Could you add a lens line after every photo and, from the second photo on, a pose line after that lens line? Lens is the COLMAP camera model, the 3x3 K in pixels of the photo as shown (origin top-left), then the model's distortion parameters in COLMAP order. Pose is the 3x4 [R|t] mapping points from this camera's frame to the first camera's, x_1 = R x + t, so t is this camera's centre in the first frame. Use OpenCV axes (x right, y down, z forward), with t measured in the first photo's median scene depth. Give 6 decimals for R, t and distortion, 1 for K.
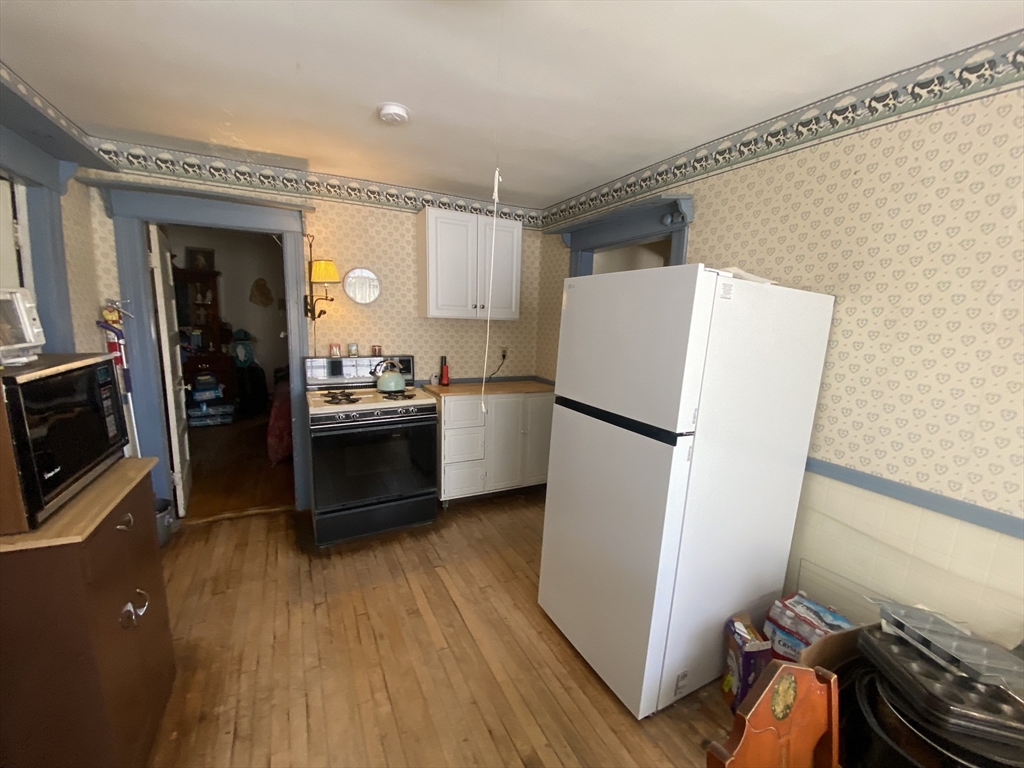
lens RADIAL K [[411.4, 0, 512.5], [0, 411.4, 386.1], [0, 0, 1]] dist [0.042553, -0.031368]
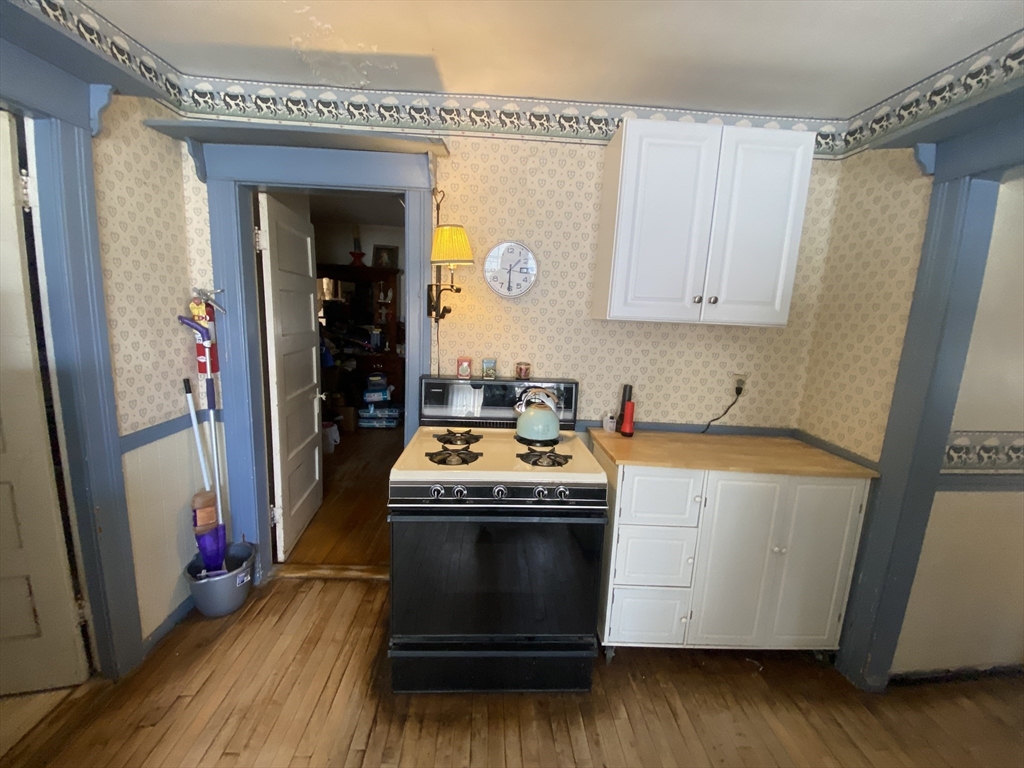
lens RADIAL K [[412.9, 0, 511.2], [0, 412.9, 390.8], [0, 0, 1]] dist [0.060548, -0.038777]
pose [[0.906272, 0.088224, -0.413385, -0.076183], [-0.086747, 0.995979, 0.022383, -0.067266], [0.413698, 0.015574, 0.910281, 0.405807]]
